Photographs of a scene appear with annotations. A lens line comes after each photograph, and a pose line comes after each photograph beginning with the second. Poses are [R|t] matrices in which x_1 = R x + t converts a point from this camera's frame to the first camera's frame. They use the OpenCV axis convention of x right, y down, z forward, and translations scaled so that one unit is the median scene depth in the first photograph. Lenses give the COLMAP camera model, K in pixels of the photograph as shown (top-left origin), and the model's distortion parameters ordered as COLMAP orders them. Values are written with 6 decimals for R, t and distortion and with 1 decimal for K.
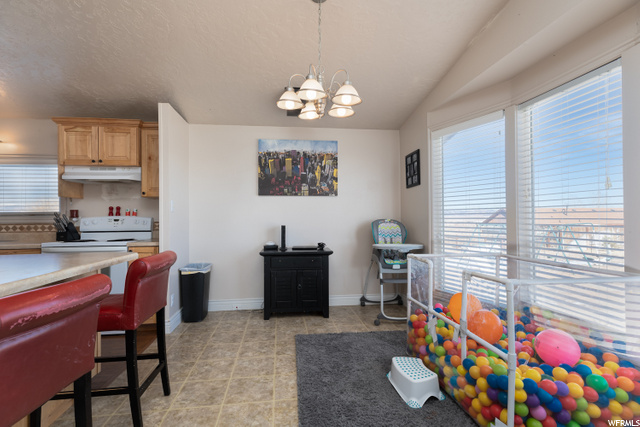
lens RADIAL K [[297.3, 0, 316.7], [0, 297.3, 217.2], [0, 0, 1]] dist [0.001600, 0.000241]
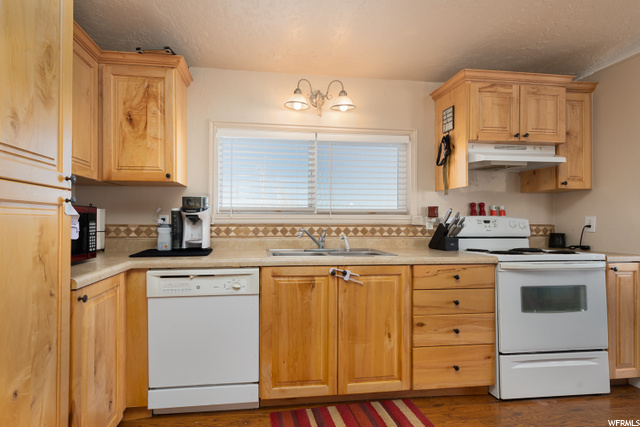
lens RADIAL K [[297.3, 0, 316.7], [0, 297.3, 217.2], [0, 0, 1]] dist [0.001600, 0.000241]
pose [[0.999910, 0.010218, -0.008640, -1.093557], [-0.010364, 0.999801, -0.017067, 0.016385], [0.008464, 0.017155, 0.999817, 0.280741]]
